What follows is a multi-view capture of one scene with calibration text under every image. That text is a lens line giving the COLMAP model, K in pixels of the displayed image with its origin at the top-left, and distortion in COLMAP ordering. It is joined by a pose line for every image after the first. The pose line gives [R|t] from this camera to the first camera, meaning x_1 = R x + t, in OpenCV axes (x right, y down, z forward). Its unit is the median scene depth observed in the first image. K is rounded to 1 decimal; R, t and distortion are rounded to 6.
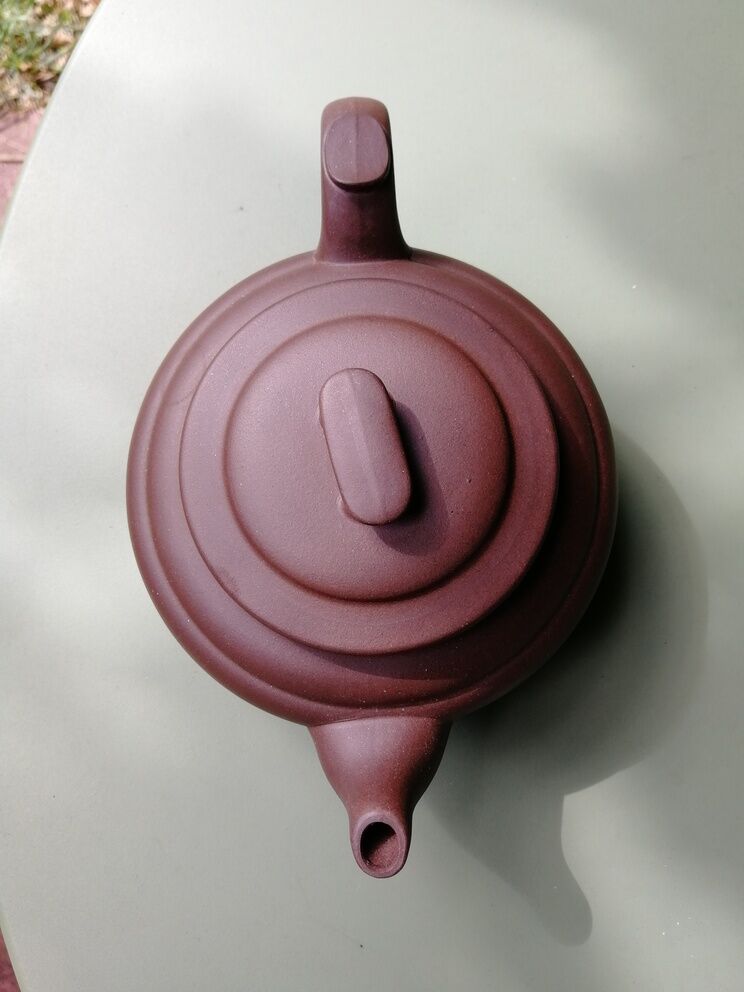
lens RADIAL K [[805.9, 0, 372.0], [0, 805.9, 496.0], [0, 0, 1]] dist [-0.003807, -0.005479]
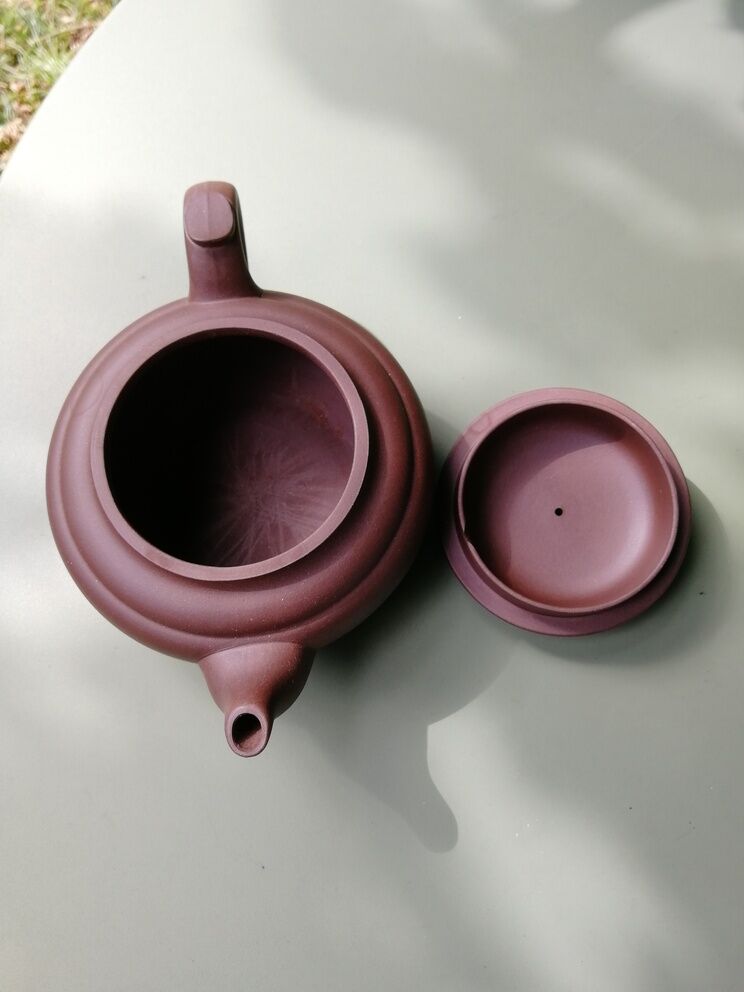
lens RADIAL K [[805.9, 0, 372.0], [0, 805.9, 496.0], [0, 0, 1]] dist [-0.003807, -0.005479]
pose [[0.996627, -0.071740, 0.039845, 0.160438], [0.075750, 0.990994, -0.110418, 0.193486], [-0.031565, 0.113064, 0.993086, -0.278316]]
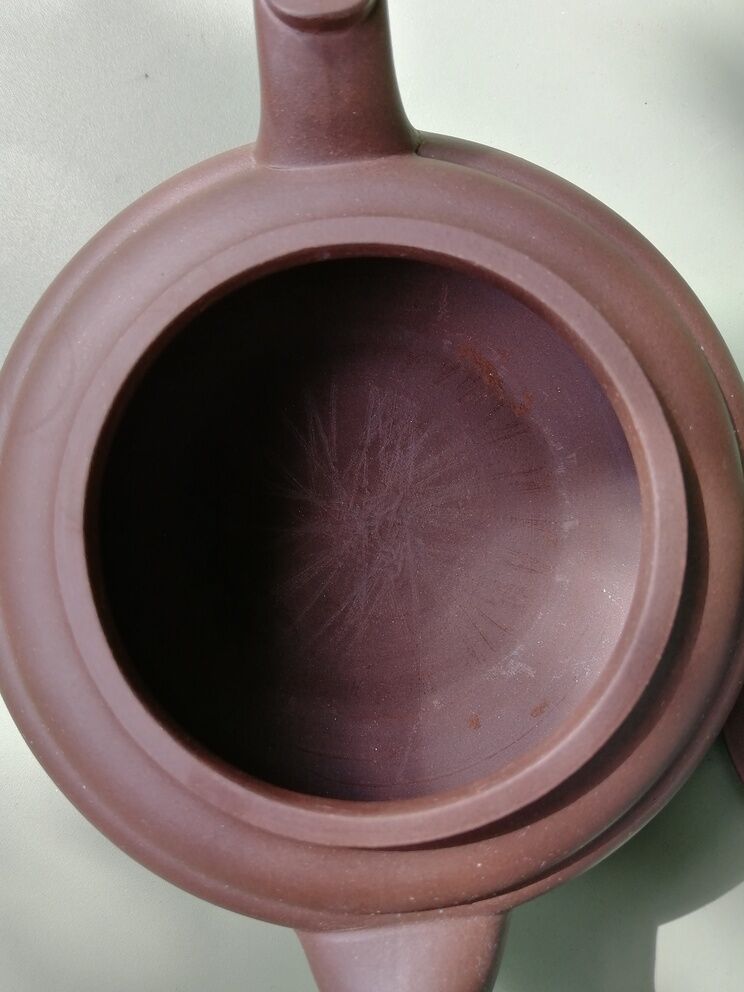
lens RADIAL K [[840.2, 0, 372.0], [0, 840.2, 496.0], [0, 0, 1]] dist [-0.006751, -0.007101]
pose [[0.998558, -0.050484, 0.018236, -0.009983], [0.047723, 0.990509, 0.128900, -0.135340], [-0.024571, -0.127844, 0.991490, 0.389298]]
